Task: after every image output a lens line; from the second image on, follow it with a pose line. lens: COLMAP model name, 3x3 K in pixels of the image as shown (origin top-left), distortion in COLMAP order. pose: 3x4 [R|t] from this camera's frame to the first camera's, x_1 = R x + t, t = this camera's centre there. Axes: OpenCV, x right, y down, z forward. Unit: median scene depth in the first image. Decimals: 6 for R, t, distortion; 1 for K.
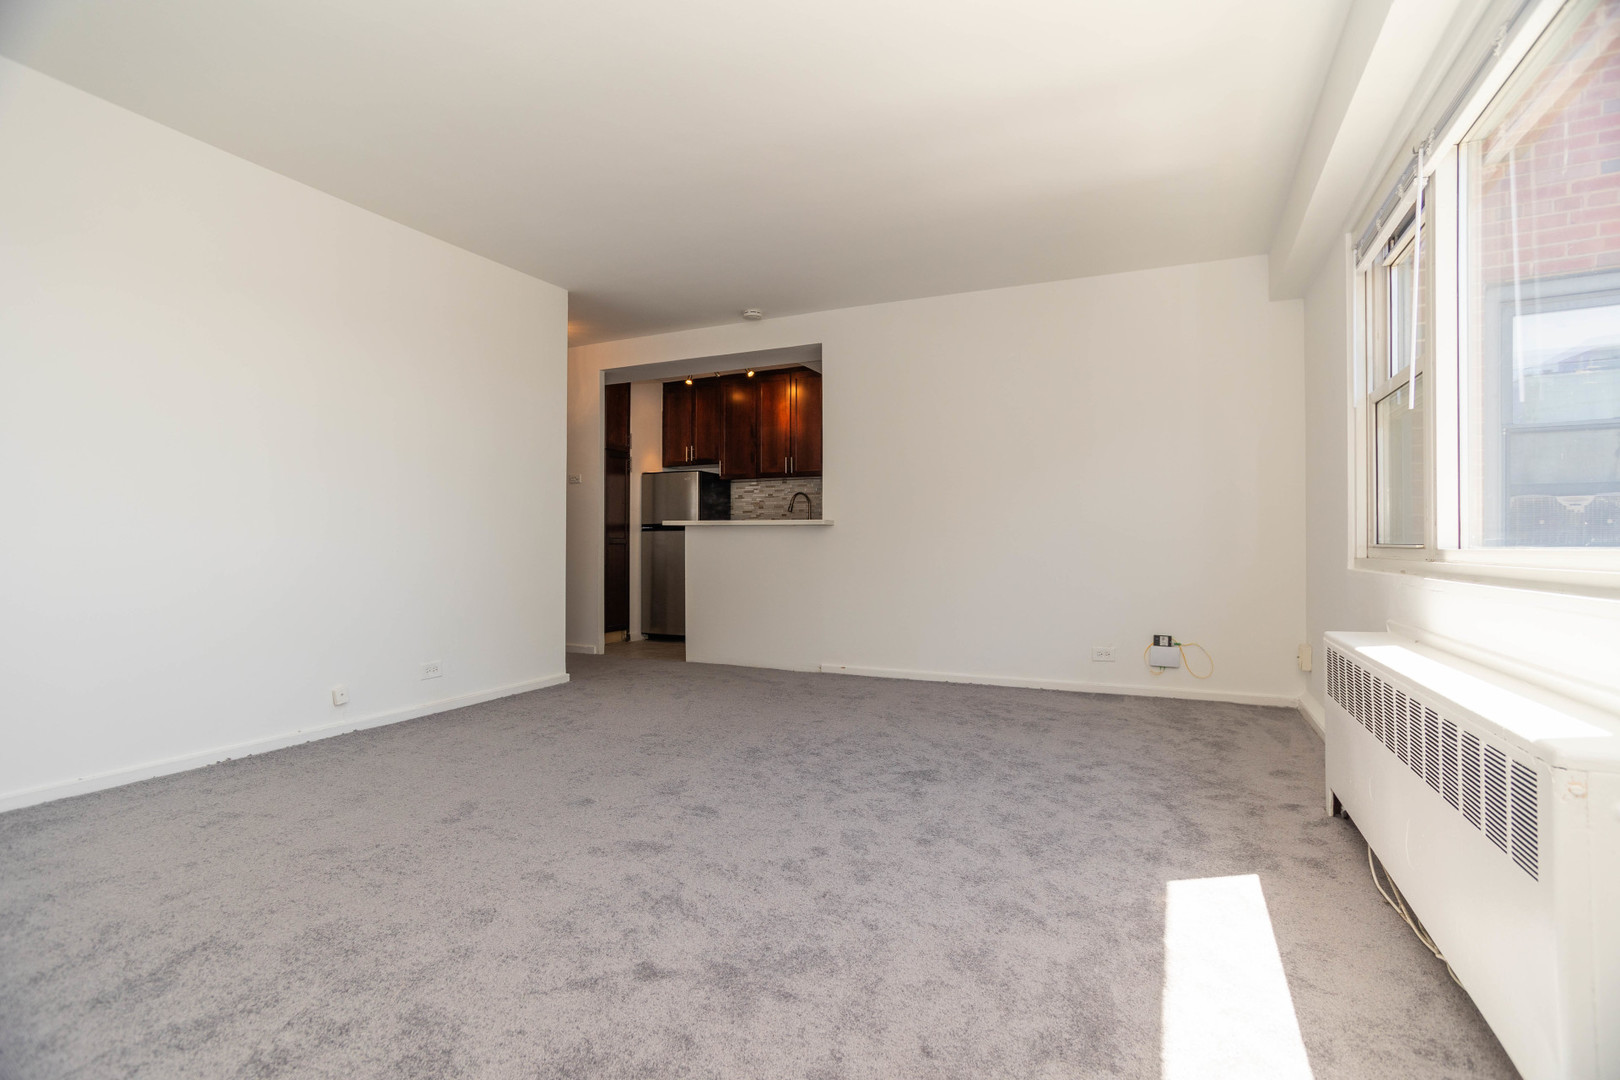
lens RADIAL K [[781.7, 0, 803.4], [0, 781.7, 536.9], [0, 0, 1]] dist [-0.075791, 0.052924]
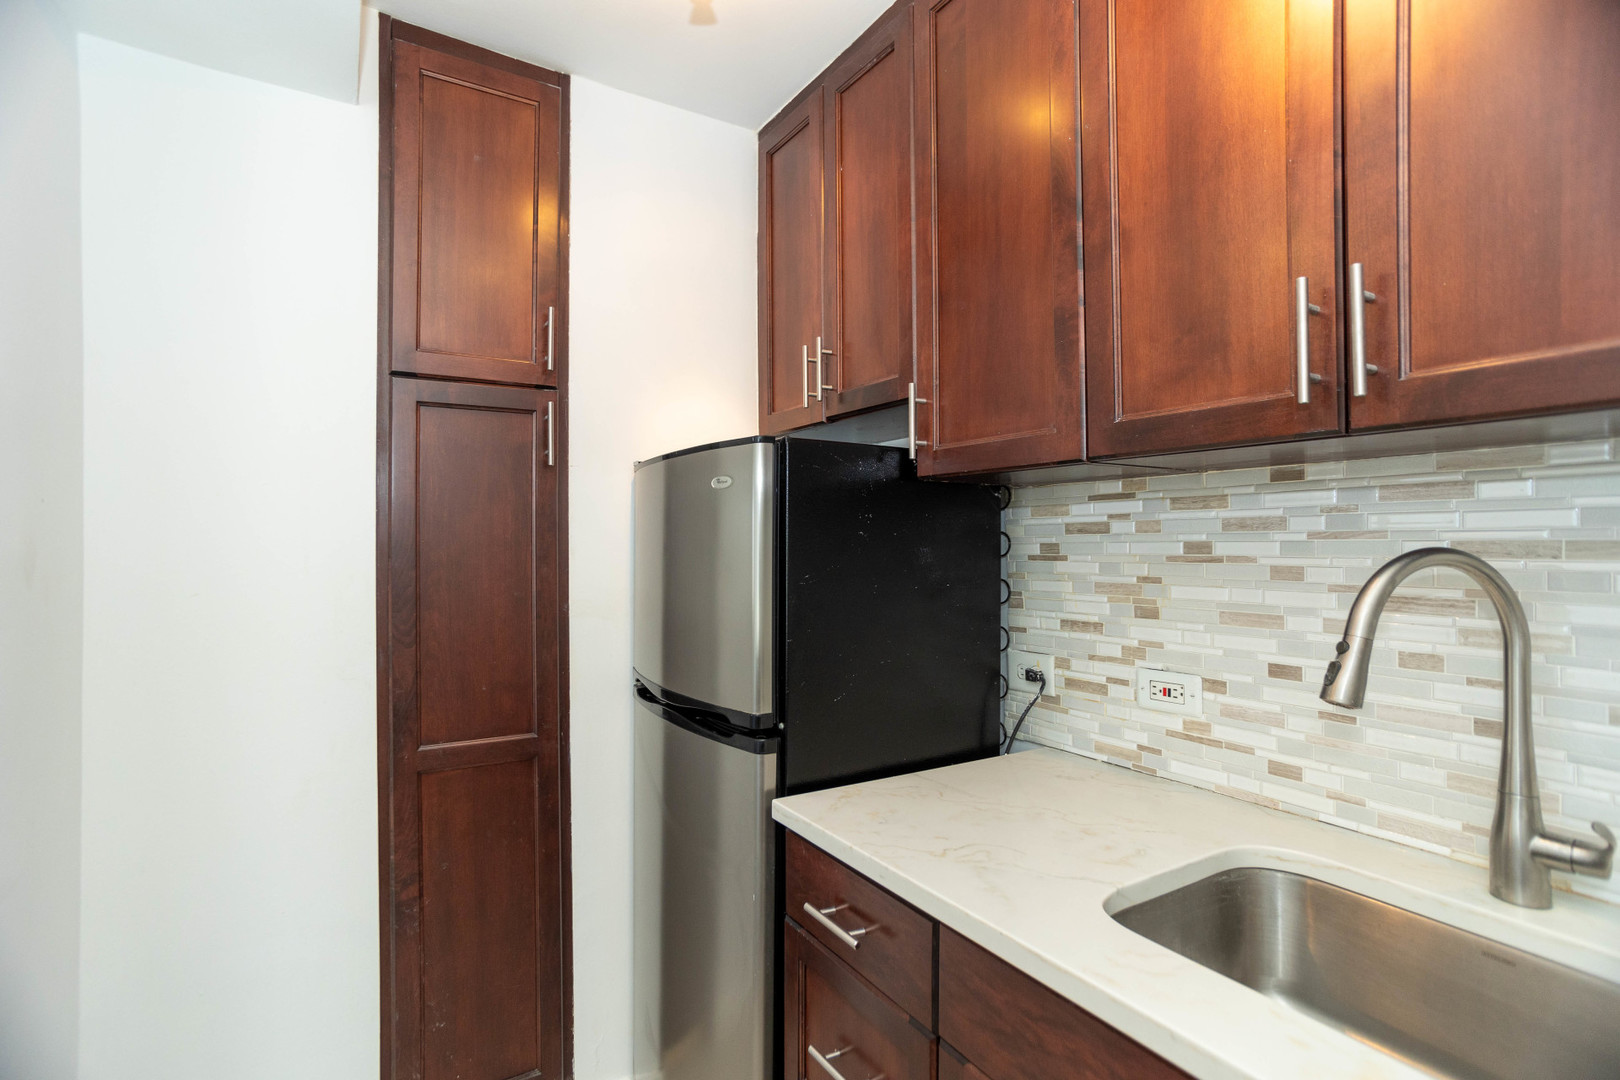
lens RADIAL K [[781.7, 0, 803.4], [0, 781.7, 536.9], [0, 0, 1]] dist [-0.075791, 0.052924]
pose [[0.840997, -0.006328, -0.541003, -0.024227], [0.006076, 0.999979, -0.002250, -0.060726], [0.541006, -0.001394, 0.841018, 0.859410]]
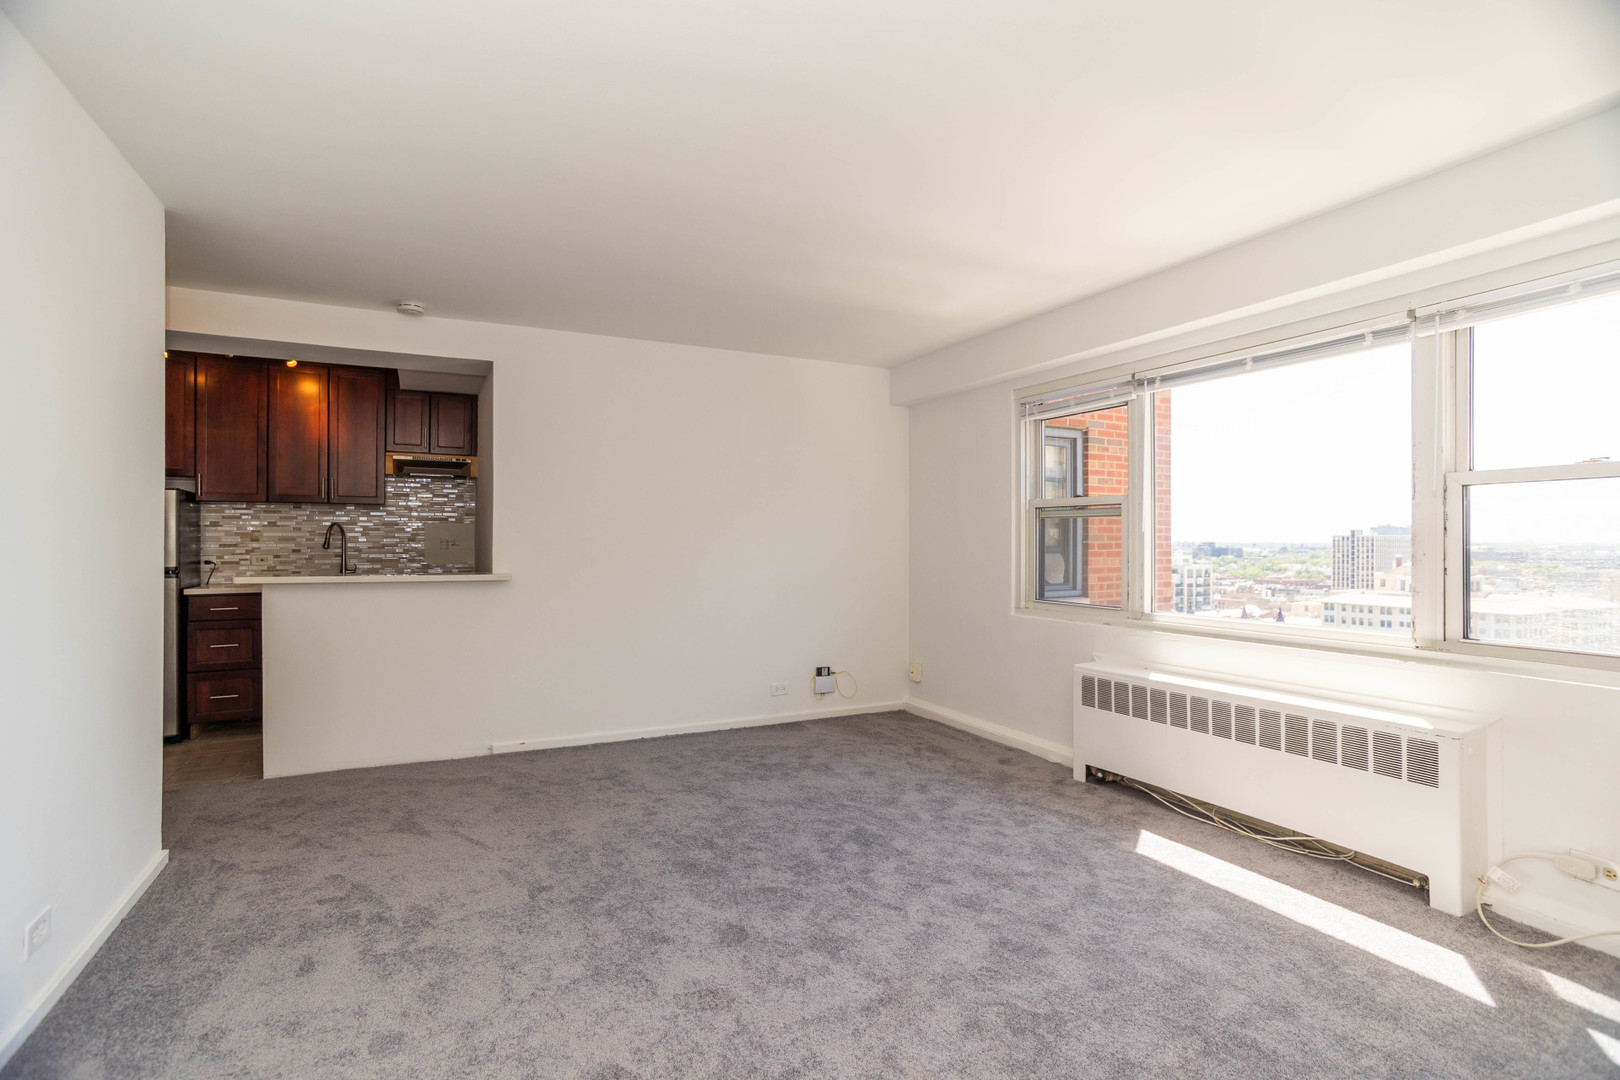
lens RADIAL K [[781.7, 0, 803.4], [0, 781.7, 536.9], [0, 0, 1]] dist [-0.075791, 0.052924]
pose [[0.610832, 0.003647, 0.791752, -0.328900], [-0.007765, 0.999969, 0.001384, -0.049075], [-0.791722, -0.006993, 0.610842, 0.175330]]
